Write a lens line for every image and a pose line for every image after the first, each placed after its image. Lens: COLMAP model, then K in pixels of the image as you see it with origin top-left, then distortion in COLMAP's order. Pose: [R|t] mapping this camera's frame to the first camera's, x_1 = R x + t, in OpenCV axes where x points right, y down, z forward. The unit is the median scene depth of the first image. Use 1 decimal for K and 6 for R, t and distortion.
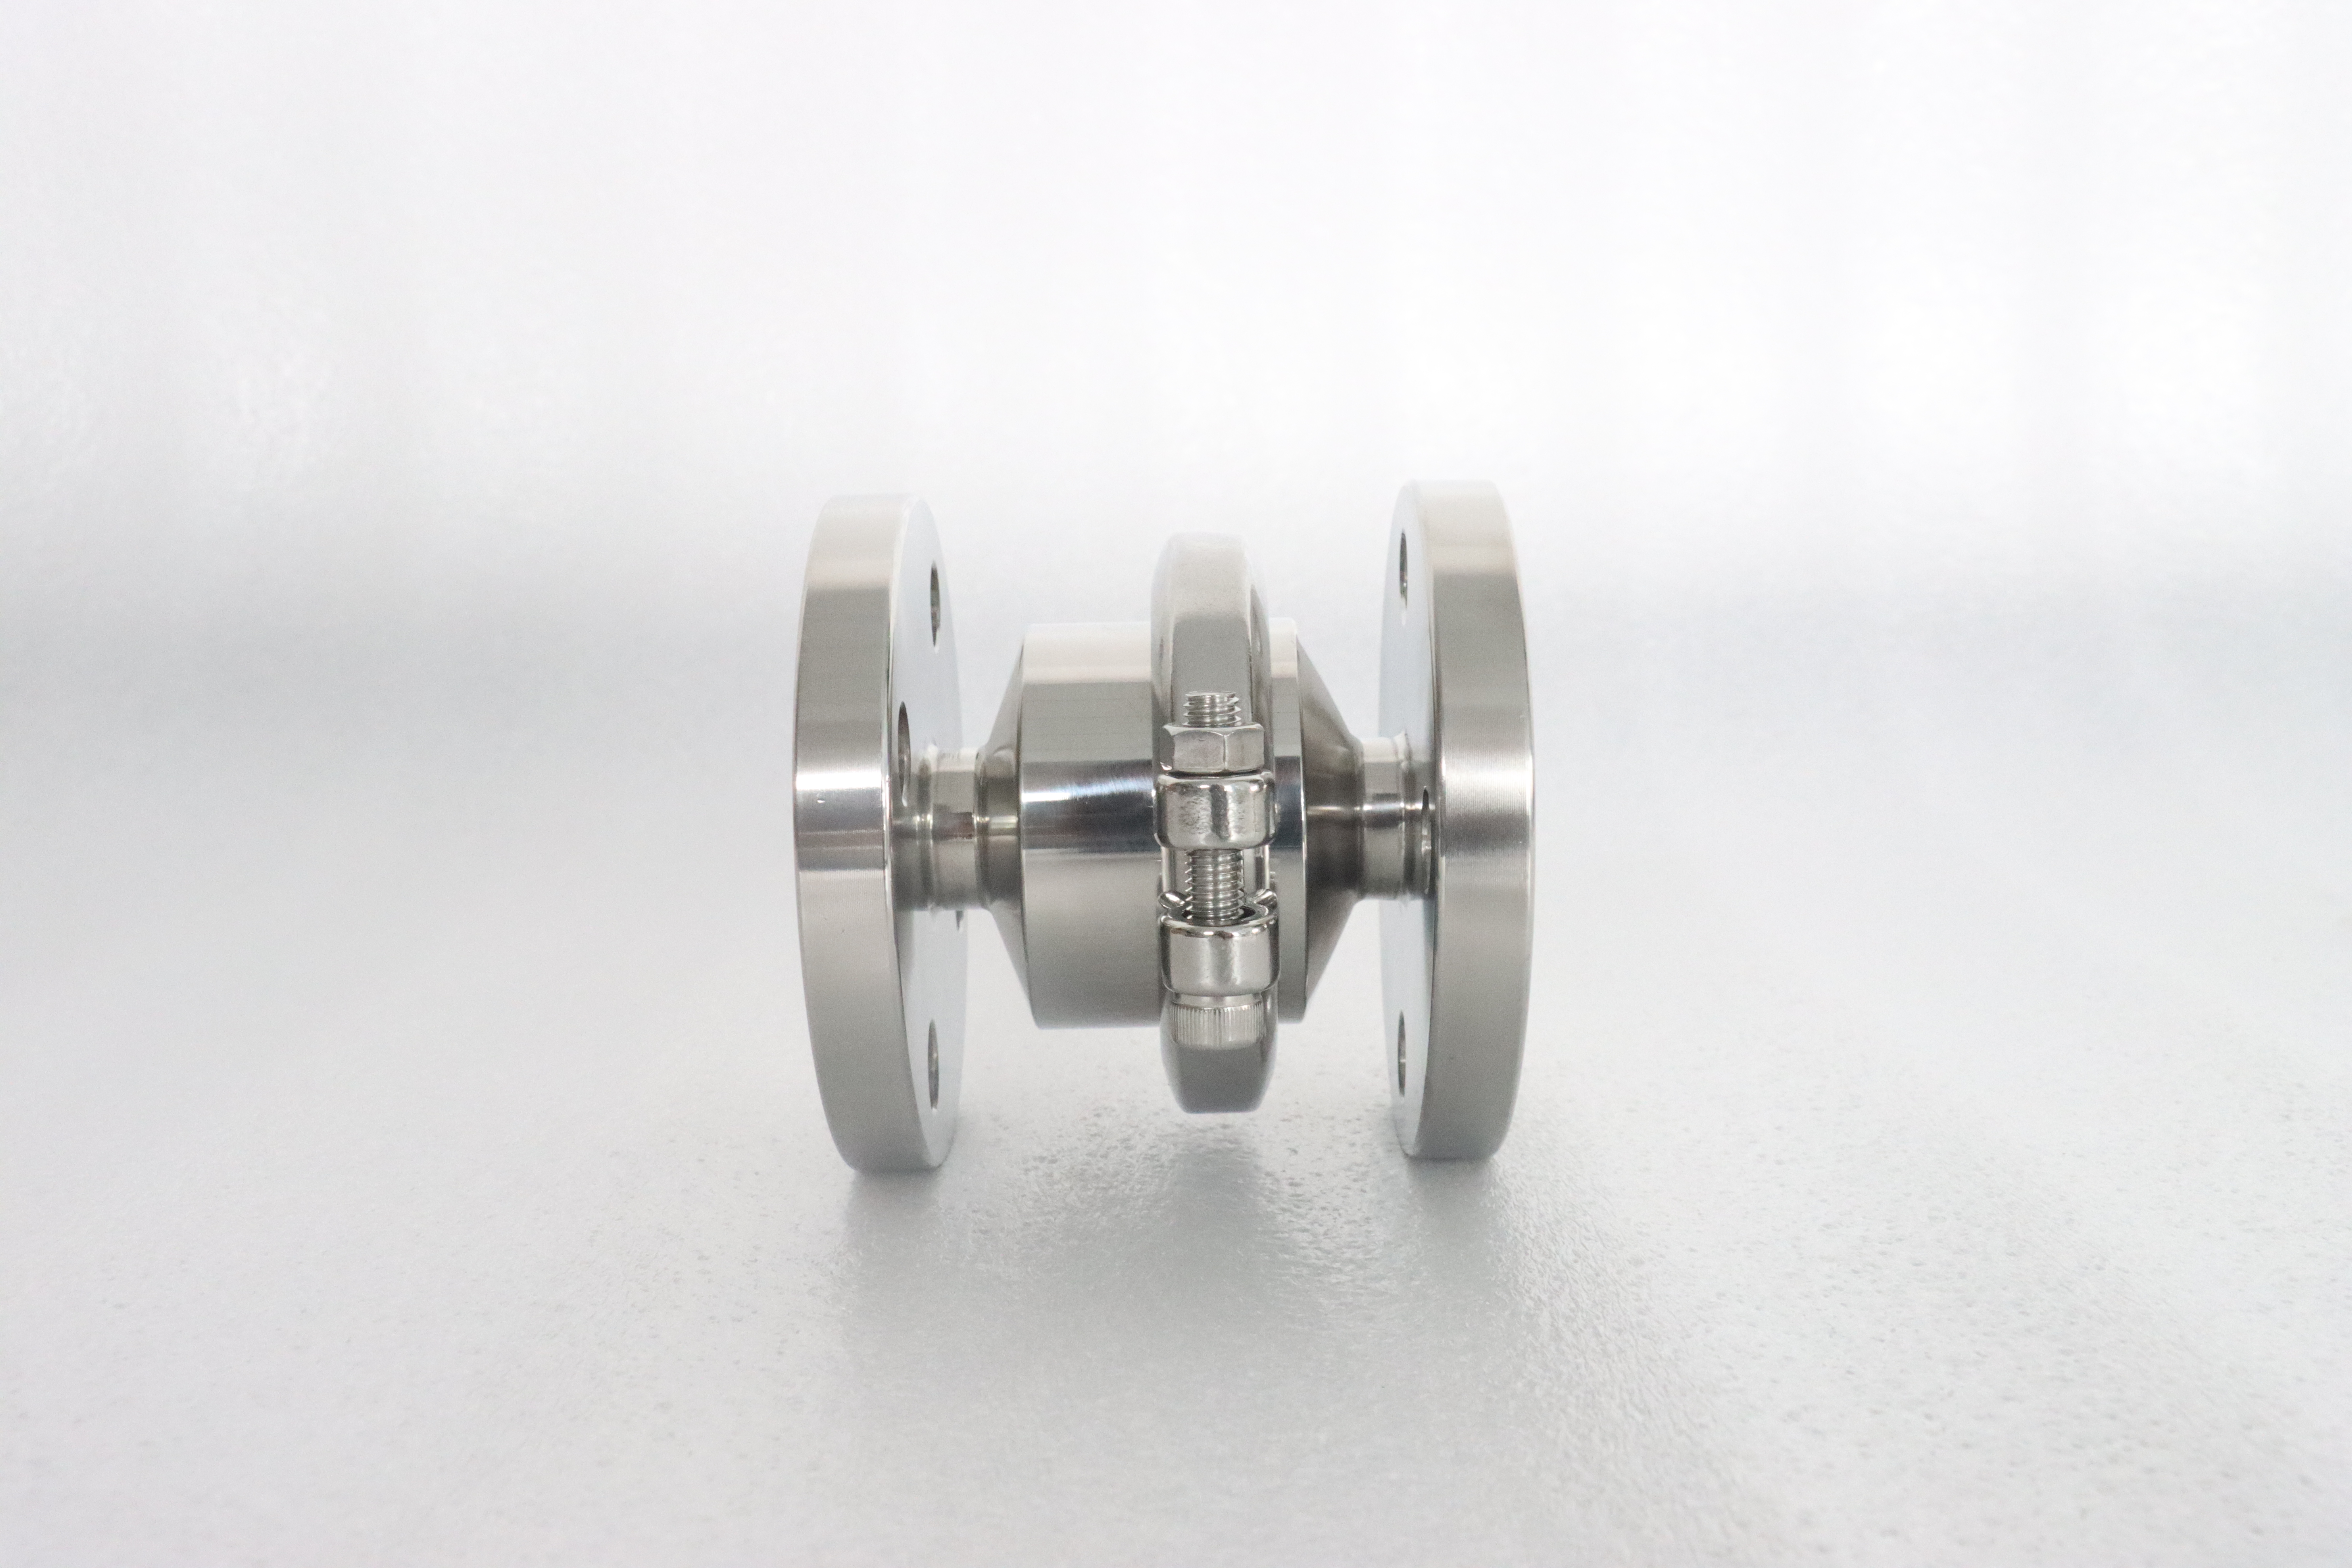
lens RADIAL K [[2813.5, 0, 1176.0], [0, 2813.5, 784.0], [0, 0, 1]] dist [-0.023198, -0.024303]
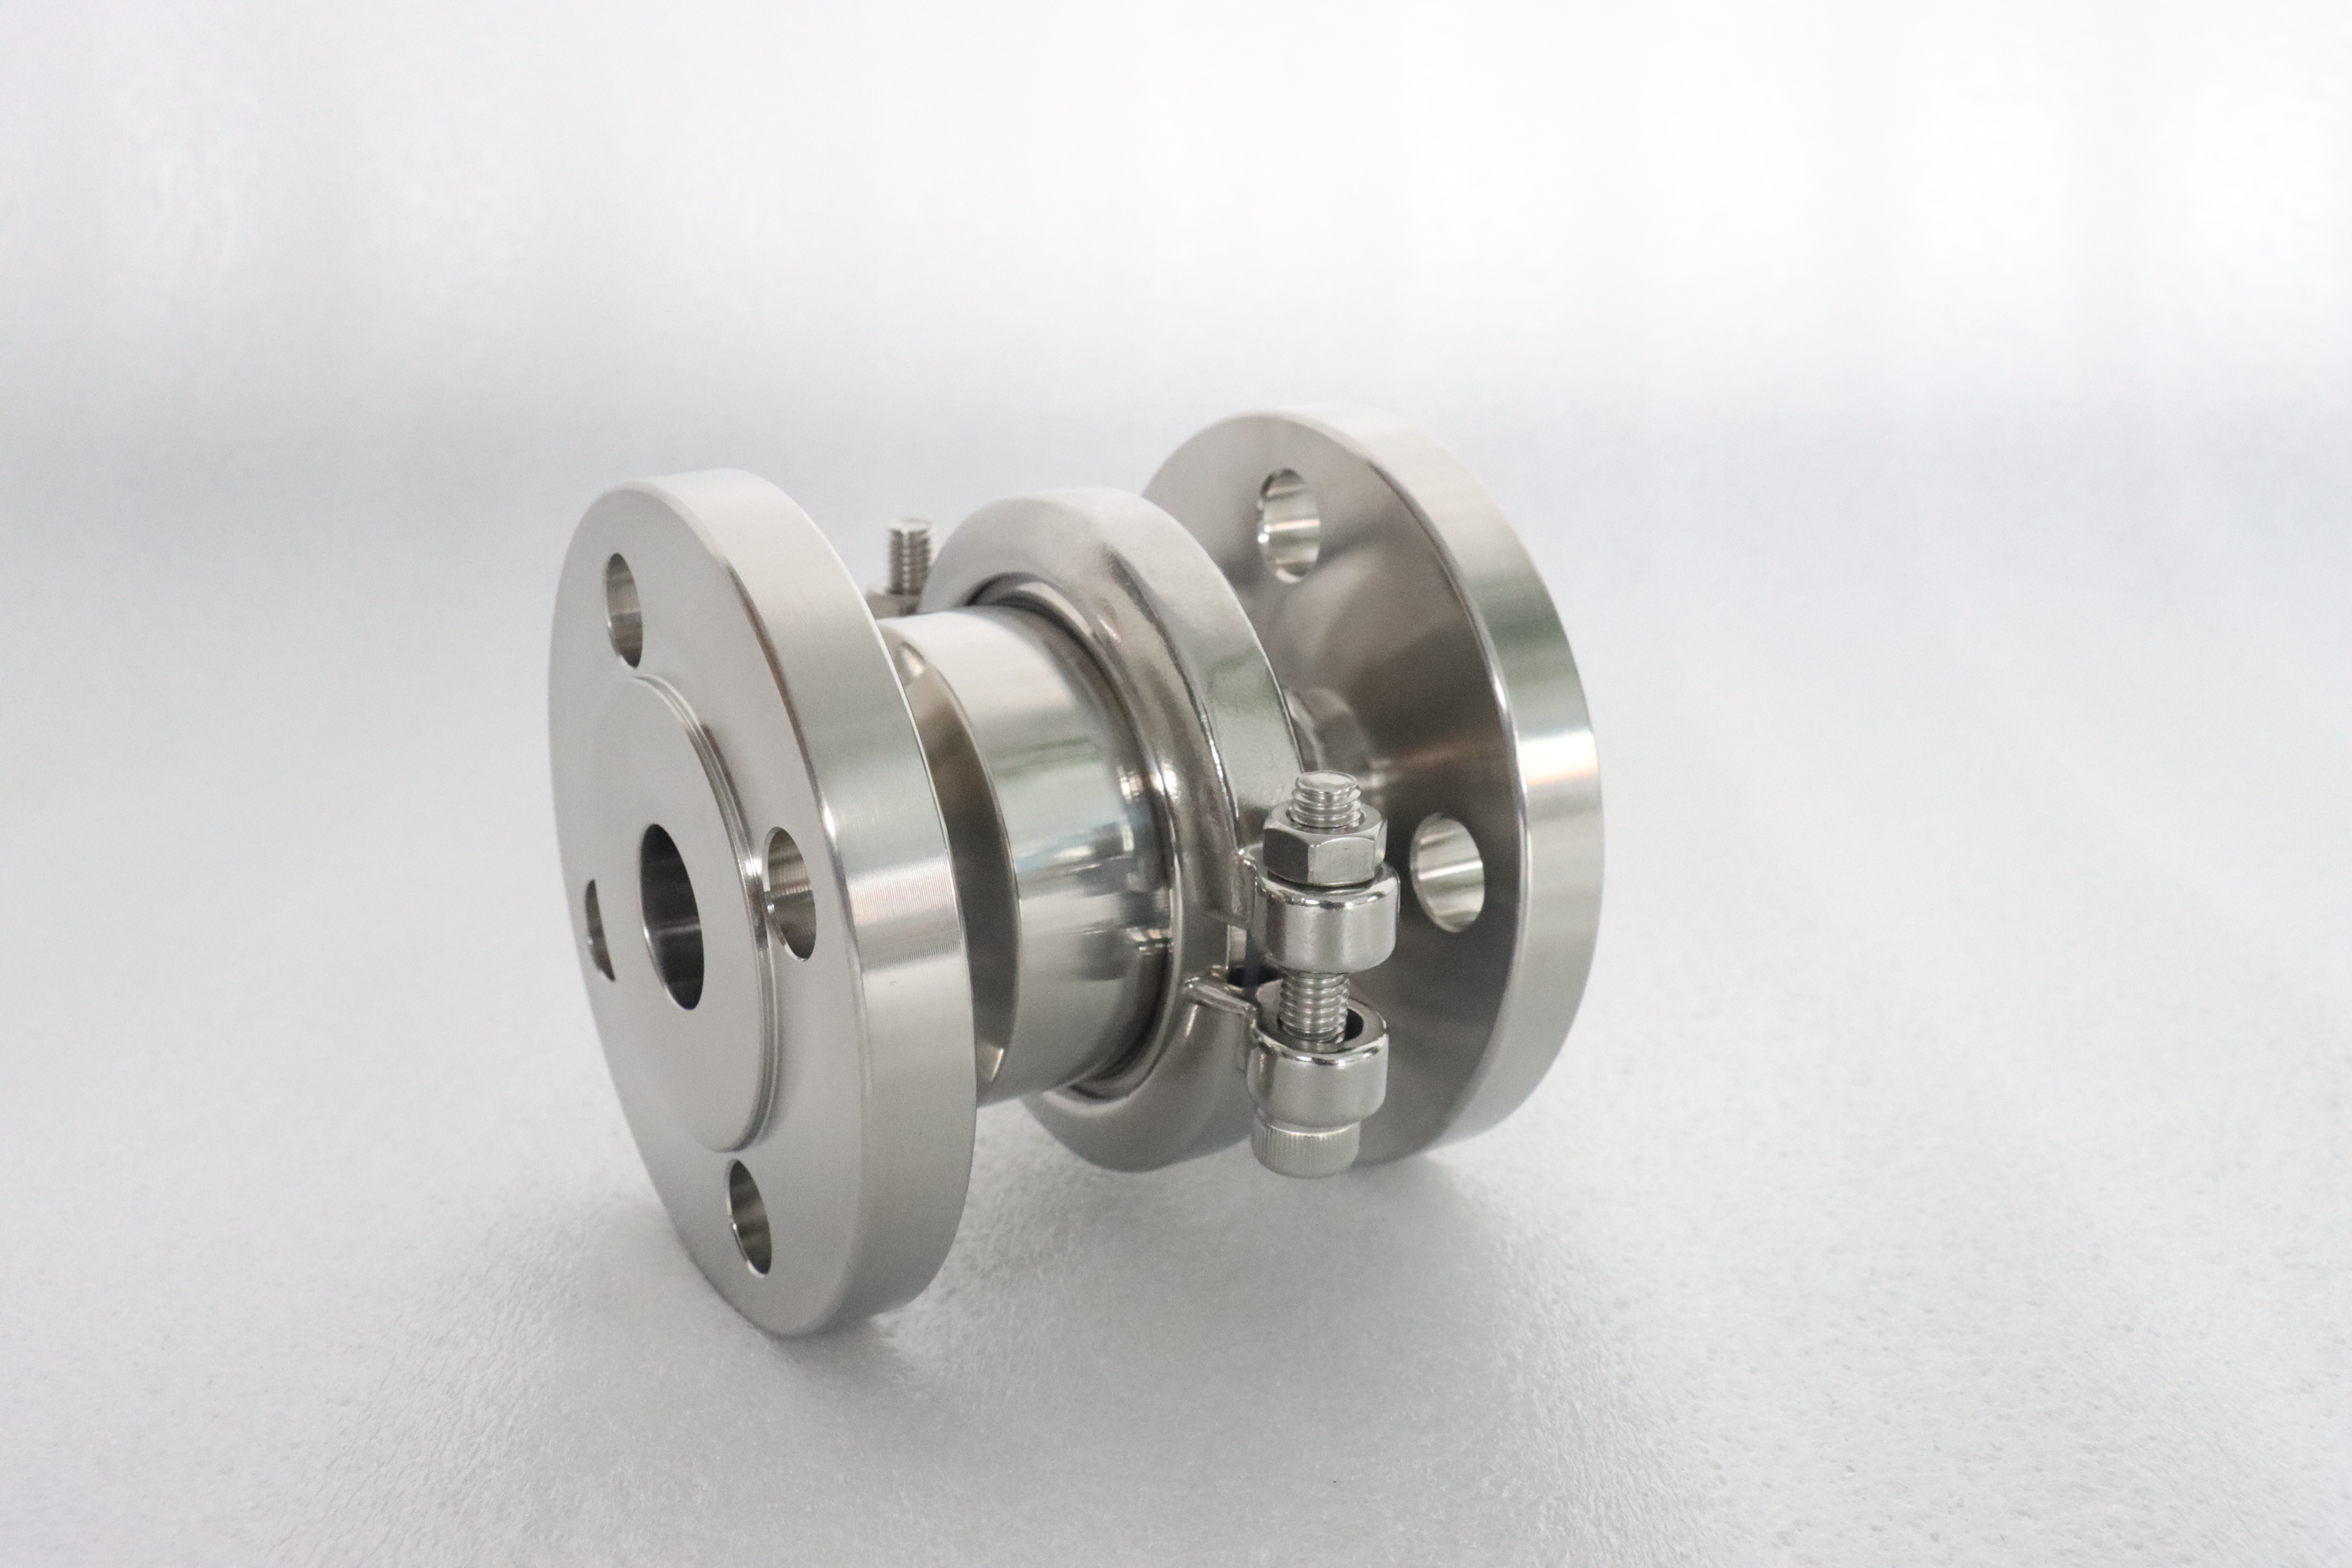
lens RADIAL K [[2813.5, 0, 1176.0], [0, 2813.5, 784.0], [0, 0, 1]] dist [-0.023198, -0.024303]
pose [[0.999788, 0.020237, -0.003844, 0.020425], [-0.019681, 0.993535, 0.111810, -0.106332], [0.006082, -0.111710, 0.993722, 0.118286]]
